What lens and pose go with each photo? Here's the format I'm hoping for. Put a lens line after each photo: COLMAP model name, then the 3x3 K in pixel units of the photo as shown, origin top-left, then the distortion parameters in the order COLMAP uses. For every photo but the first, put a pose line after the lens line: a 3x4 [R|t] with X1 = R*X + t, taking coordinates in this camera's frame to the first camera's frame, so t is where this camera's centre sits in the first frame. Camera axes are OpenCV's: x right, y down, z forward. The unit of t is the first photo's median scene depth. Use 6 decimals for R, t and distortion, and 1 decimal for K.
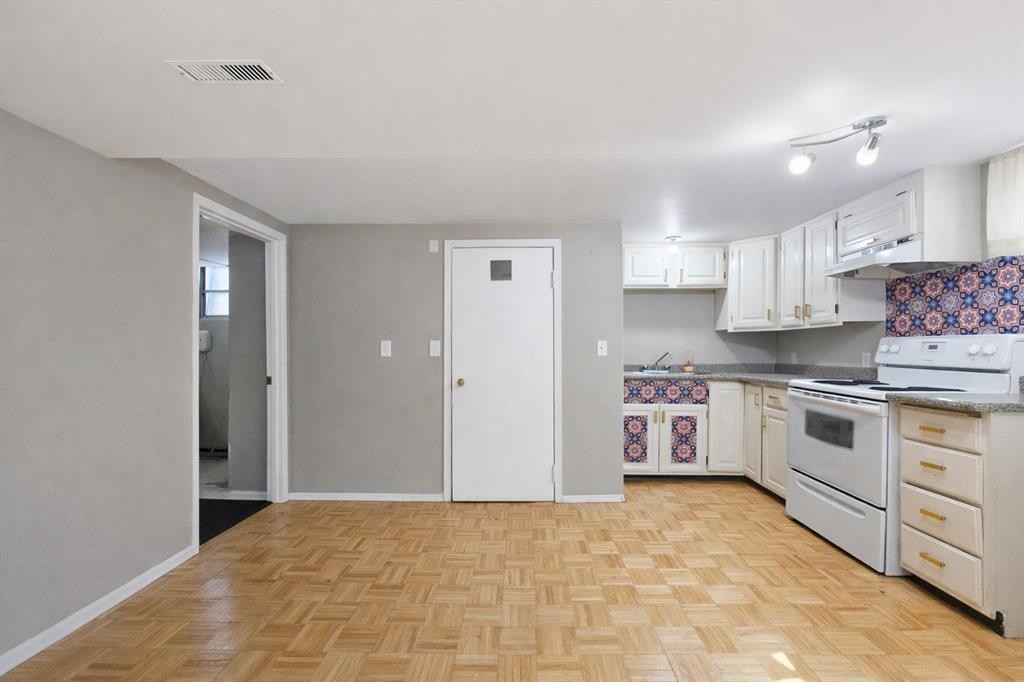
lens RADIAL K [[431.7, 0, 512.0], [0, 431.7, 341.0], [0, 0, 1]] dist [-0.000680, -0.000241]
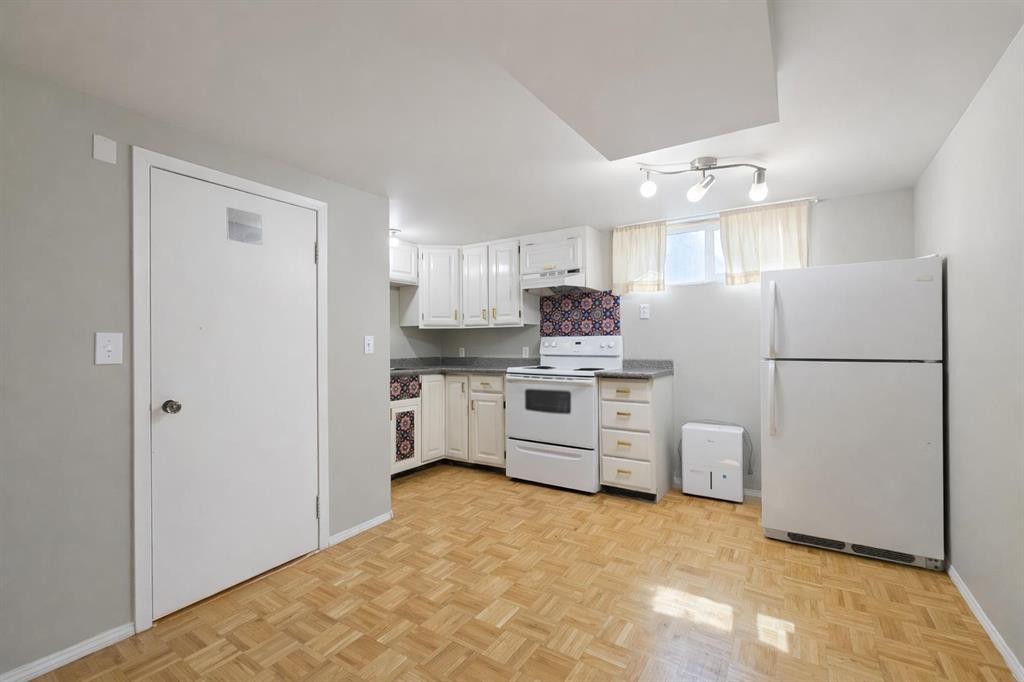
lens RADIAL K [[450.3, 0, 512.0], [0, 450.3, 341.0], [0, 0, 1]] dist [0.001011, -0.000076]
pose [[0.495470, 0.005681, 0.868606, -0.425185], [-0.011912, 0.999929, 0.000254, 0.008851], [-0.868543, -0.010473, 0.495503, 0.304209]]
